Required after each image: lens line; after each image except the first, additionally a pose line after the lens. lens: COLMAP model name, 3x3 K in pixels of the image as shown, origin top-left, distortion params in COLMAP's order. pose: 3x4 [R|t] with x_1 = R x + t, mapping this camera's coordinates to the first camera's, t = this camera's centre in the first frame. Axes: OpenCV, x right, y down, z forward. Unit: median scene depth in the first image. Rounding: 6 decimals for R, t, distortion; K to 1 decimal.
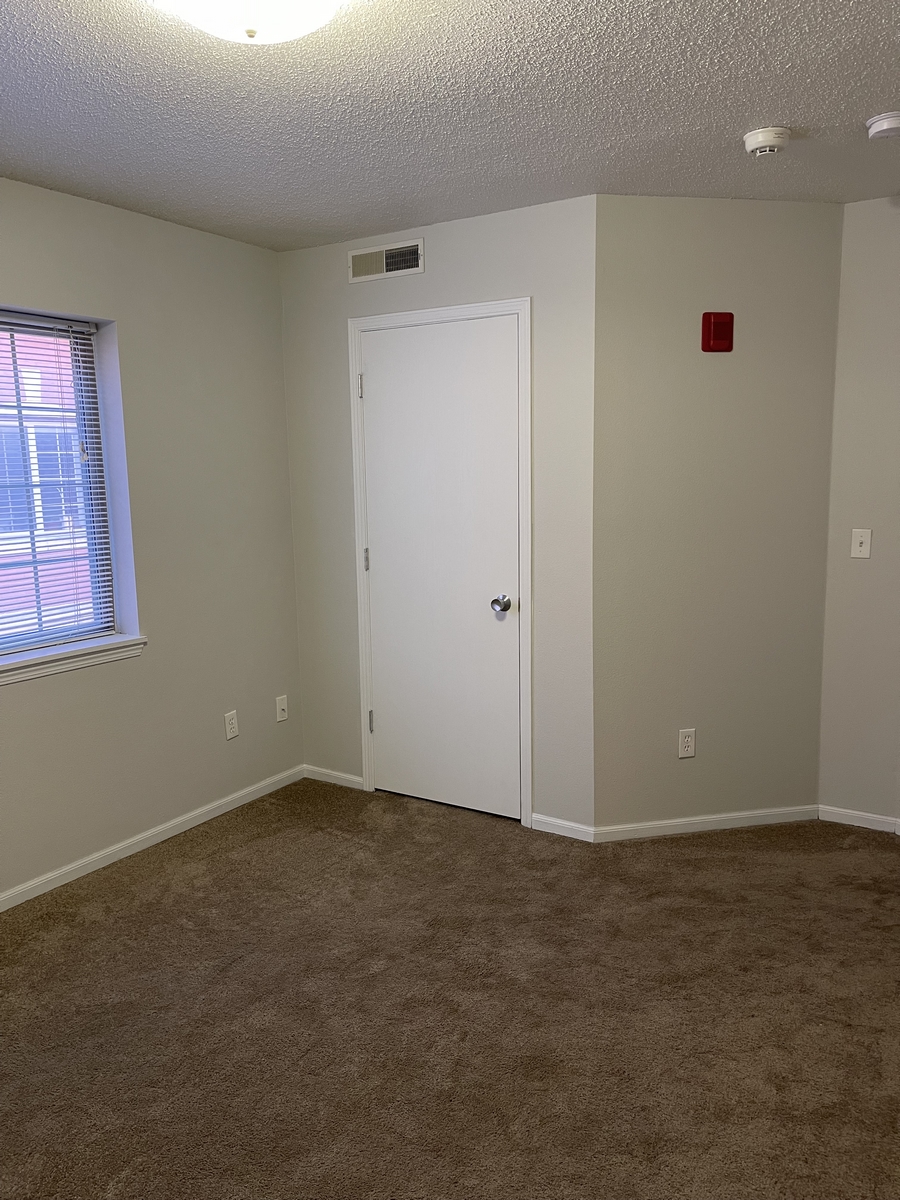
lens RADIAL K [[900.5, 0, 441.9], [0, 900.5, 593.2], [0, 0, 1]] dist [0.041865, -0.067017]
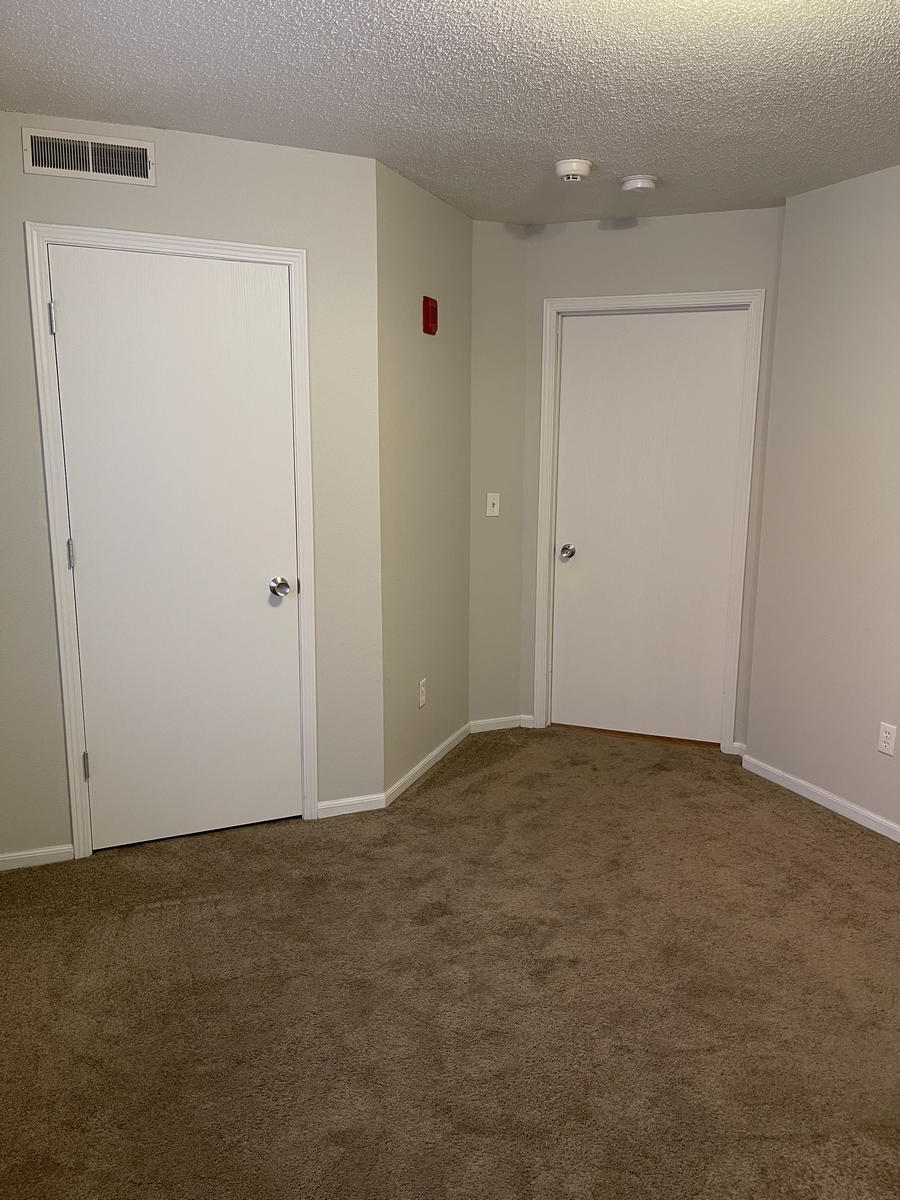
lens RADIAL K [[900.5, 0, 441.2], [0, 900.5, 599.7], [0, 0, 1]] dist [0.041865, -0.067017]
pose [[0.554428, -0.124807, 0.822820, -0.611090], [0.099989, 0.991519, 0.083021, -0.035342], [-0.826203, 0.036244, 0.562205, 0.369276]]
